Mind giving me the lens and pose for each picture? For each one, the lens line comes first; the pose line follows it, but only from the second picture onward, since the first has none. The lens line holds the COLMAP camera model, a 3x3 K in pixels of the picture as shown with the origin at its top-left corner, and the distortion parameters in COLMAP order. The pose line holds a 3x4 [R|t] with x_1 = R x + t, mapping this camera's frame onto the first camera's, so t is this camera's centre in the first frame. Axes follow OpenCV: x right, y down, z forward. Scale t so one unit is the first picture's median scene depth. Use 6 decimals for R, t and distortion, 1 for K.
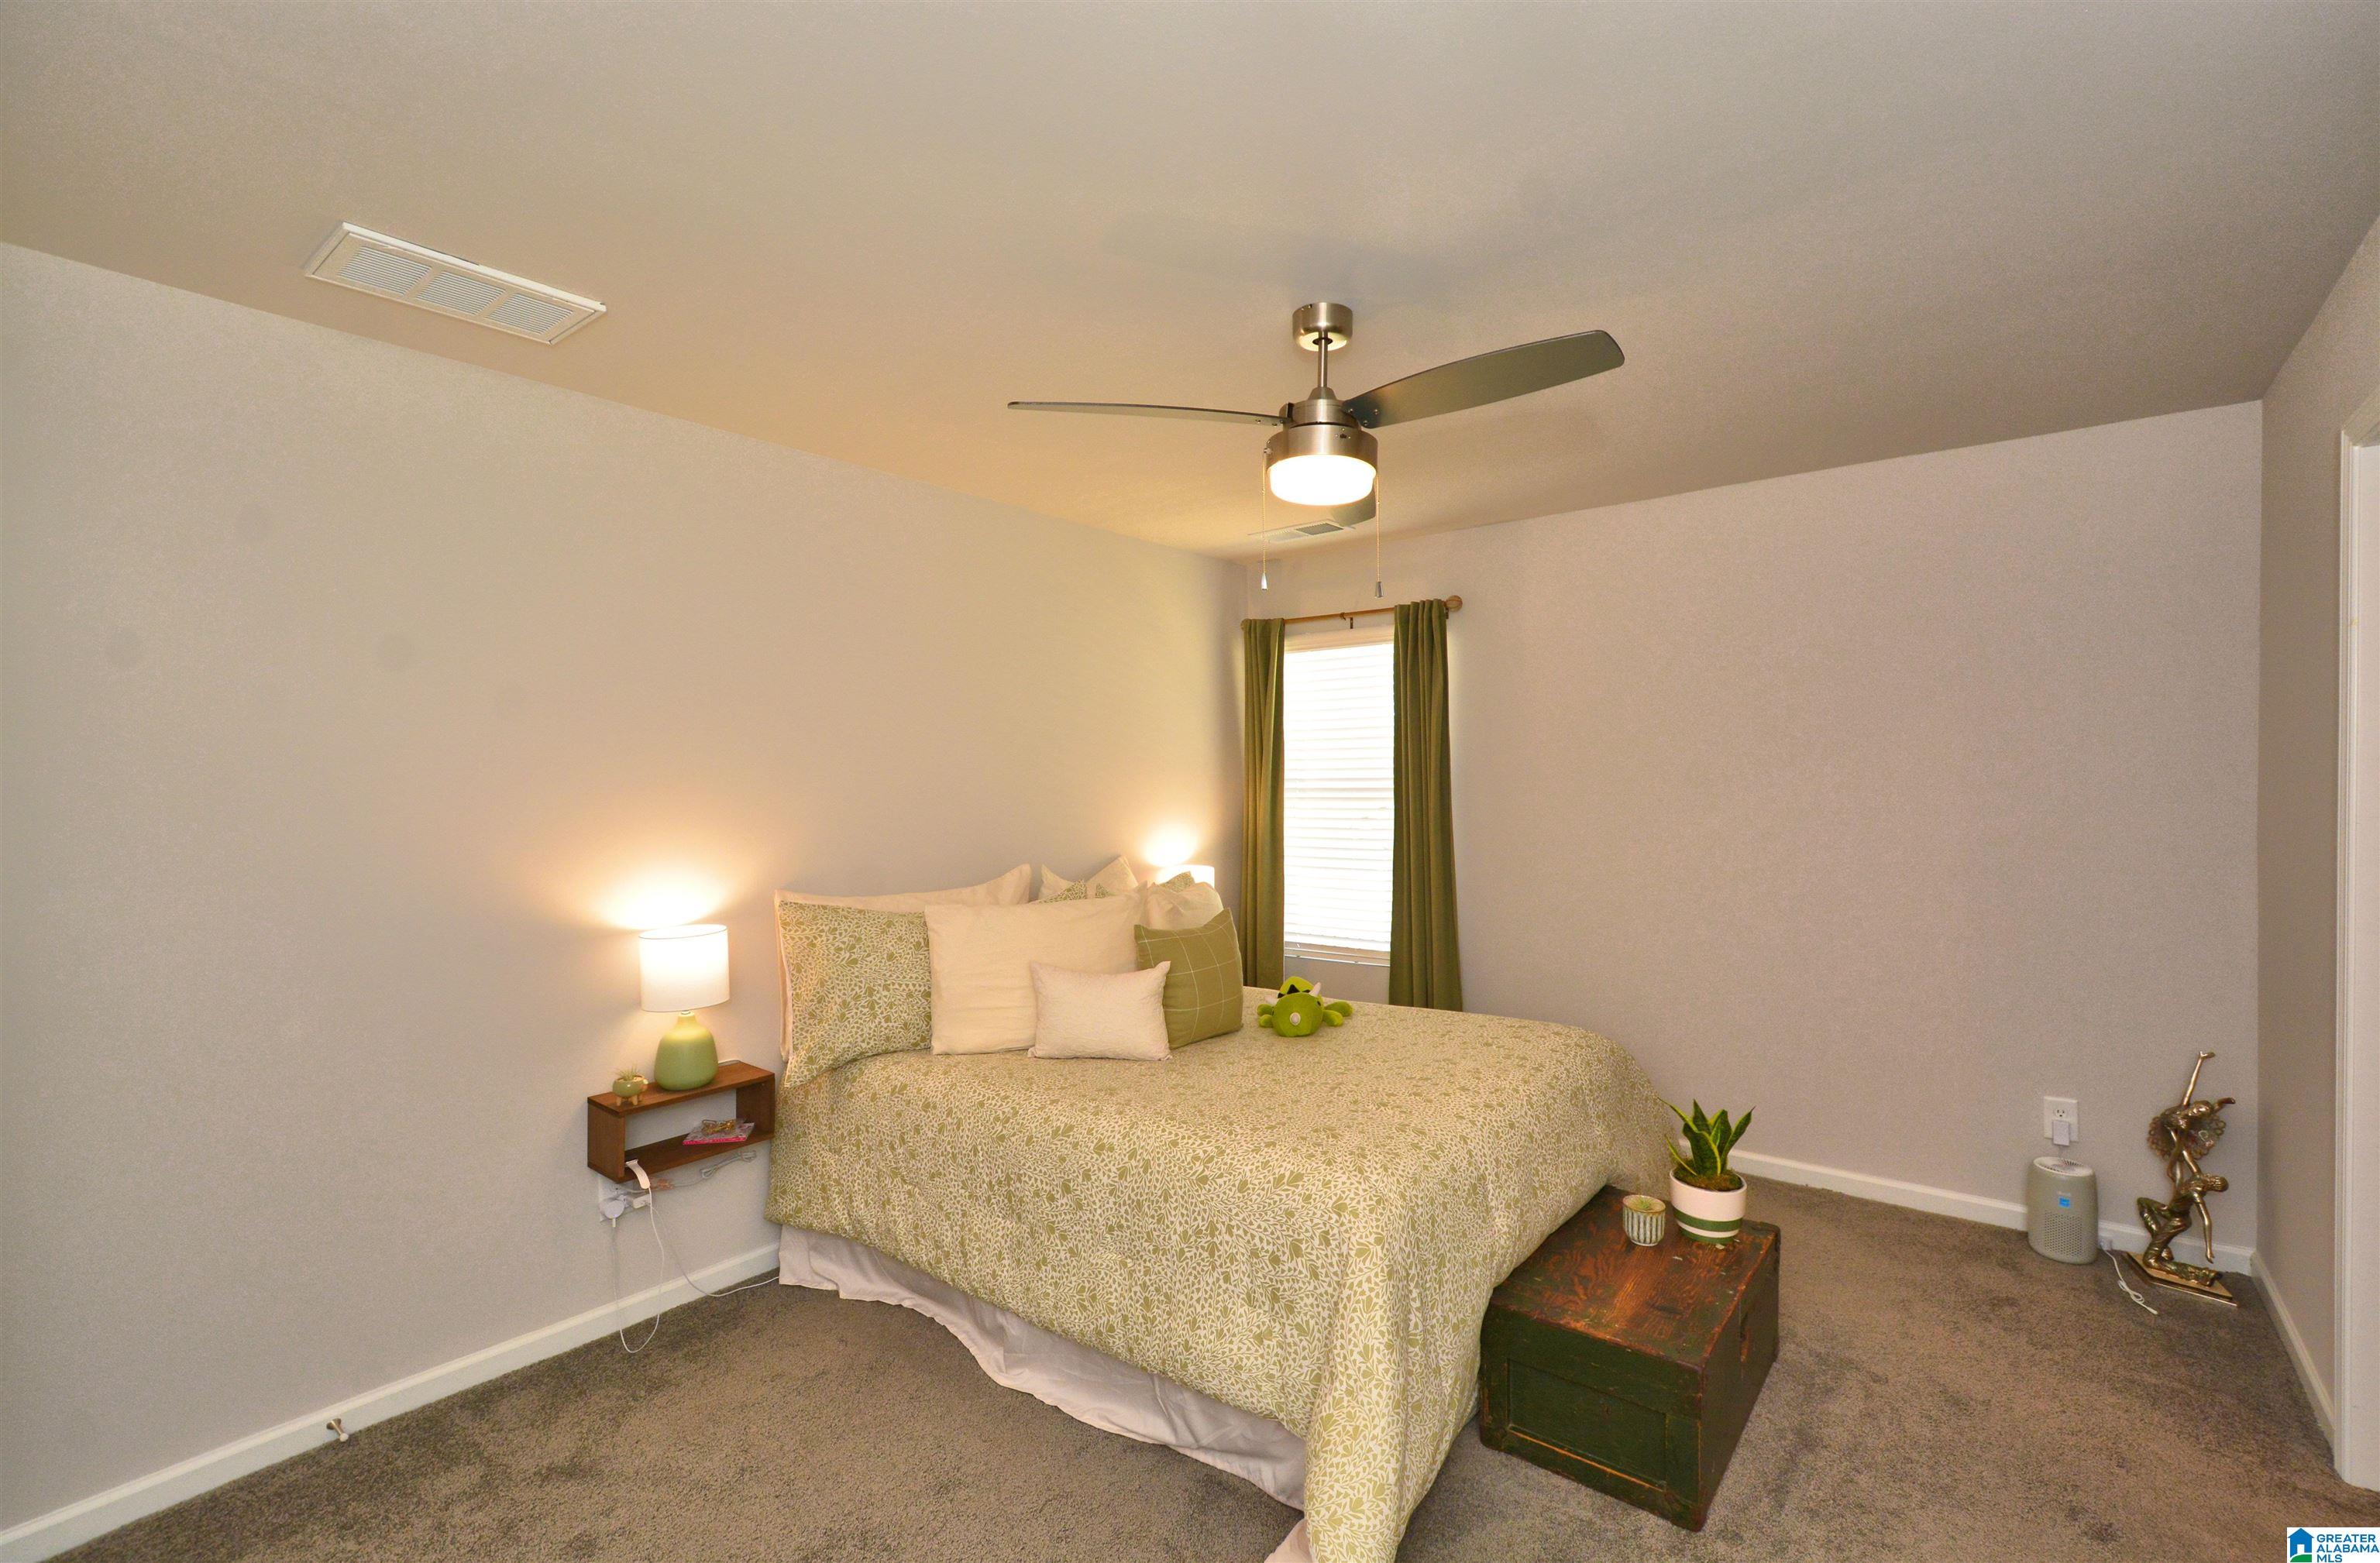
lens RADIAL K [[1028.1, 0, 1197.9], [0, 1028.1, 774.7], [0, 0, 1]] dist [-0.000243, -0.000171]
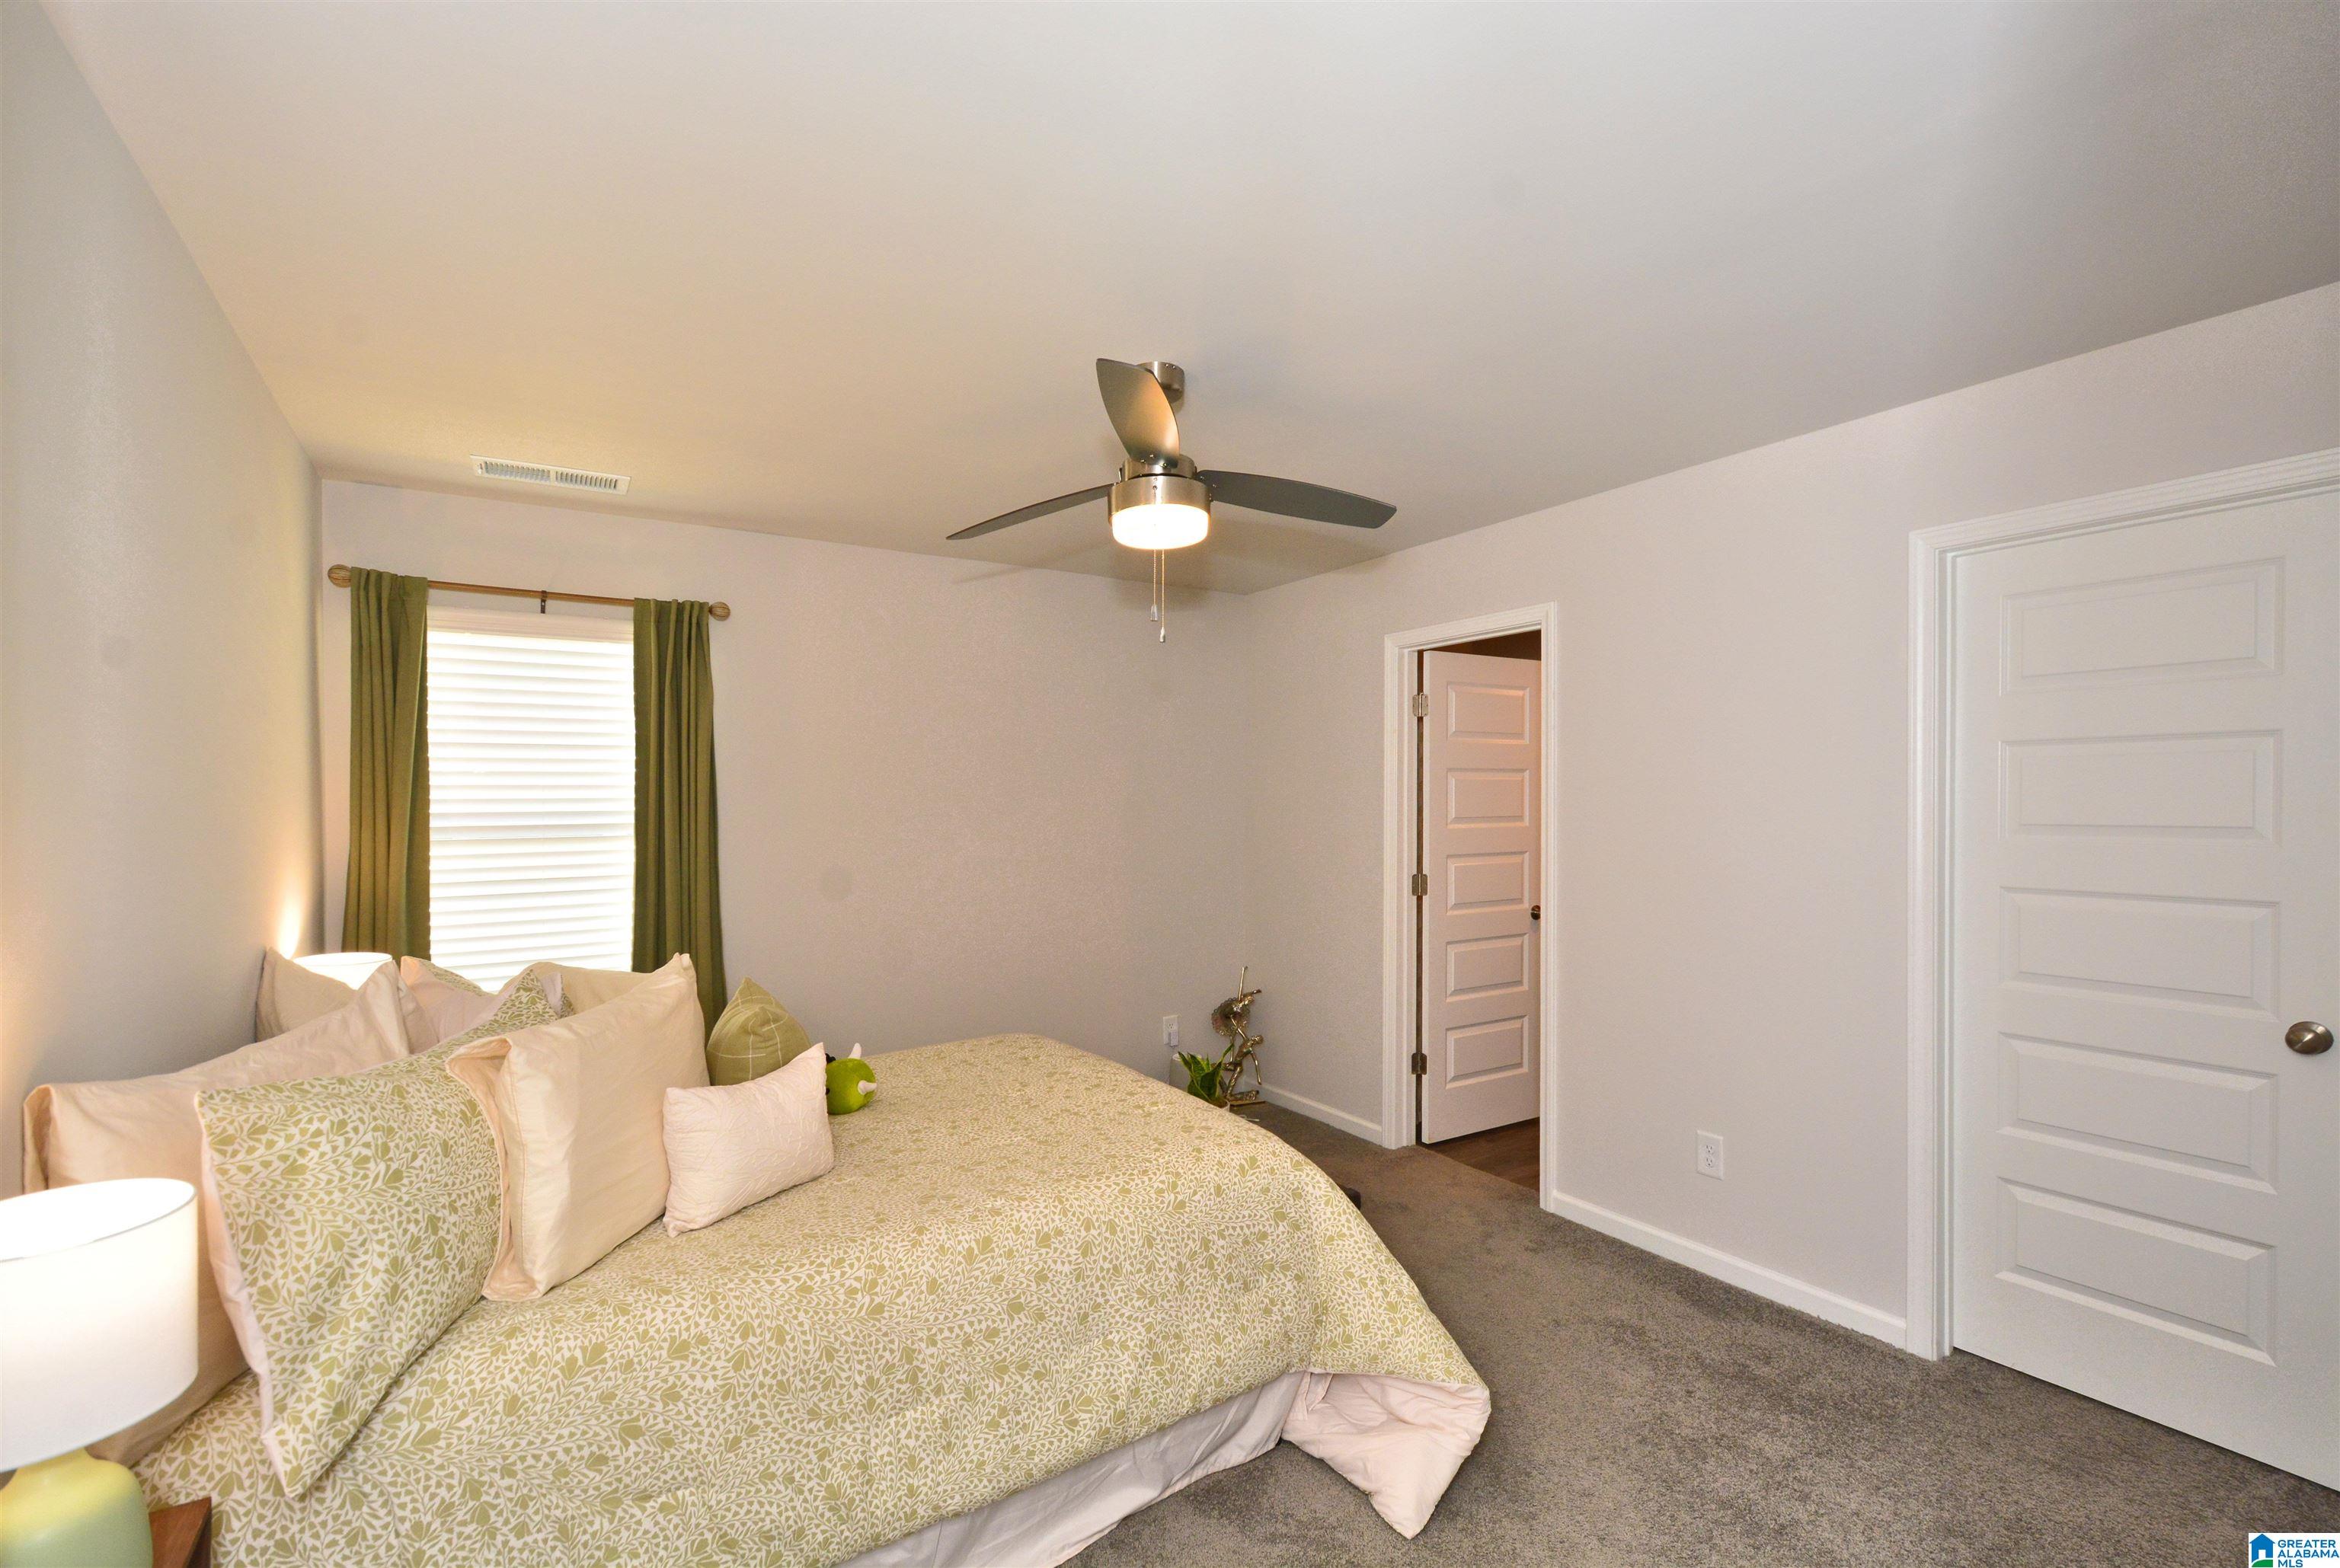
lens RADIAL K [[1103.6, 0, 1176.9], [0, 1103.6, 801.7], [0, 0, 1]] dist [-0.012933, -0.000300]
pose [[0.301731, 0.008058, 0.953359, -0.761625], [0.005380, 0.999934, -0.010154, 0.010092], [-0.953378, 0.008192, 0.301668, 0.507722]]
